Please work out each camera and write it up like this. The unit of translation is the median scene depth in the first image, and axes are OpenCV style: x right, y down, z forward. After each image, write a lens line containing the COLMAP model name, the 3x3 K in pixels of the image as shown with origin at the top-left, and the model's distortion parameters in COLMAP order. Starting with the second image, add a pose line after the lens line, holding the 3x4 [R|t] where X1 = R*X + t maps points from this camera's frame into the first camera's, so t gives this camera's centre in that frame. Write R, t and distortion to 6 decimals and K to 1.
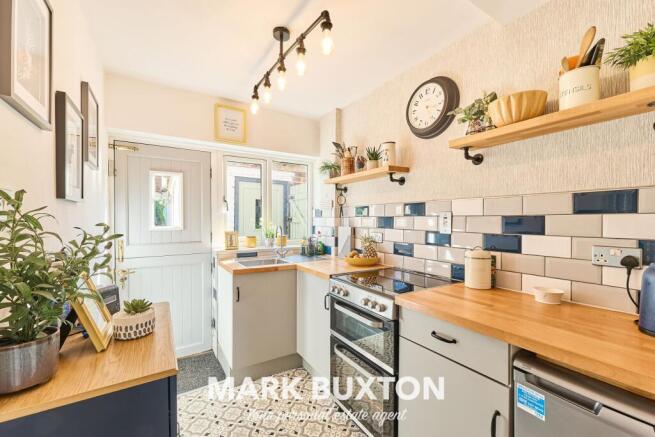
lens RADIAL K [[275.1, 0, 327.5], [0, 275.1, 218.5], [0, 0, 1]] dist [0.017487, 0.000073]
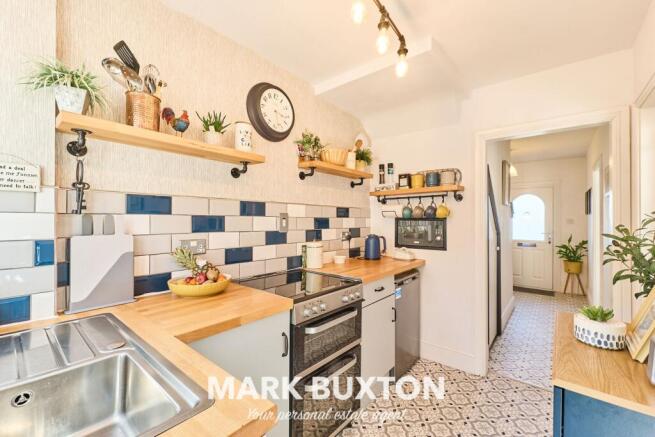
lens RADIAL K [[275.1, 0, 327.5], [0, 275.1, 218.5], [0, 0, 1]] dist [0.017487, 0.000073]
pose [[-0.299564, 0.001861, 0.954074, -0.687477], [-0.009414, 0.999944, -0.004907, 0.001430], [-0.954030, -0.010452, -0.299529, 1.123901]]
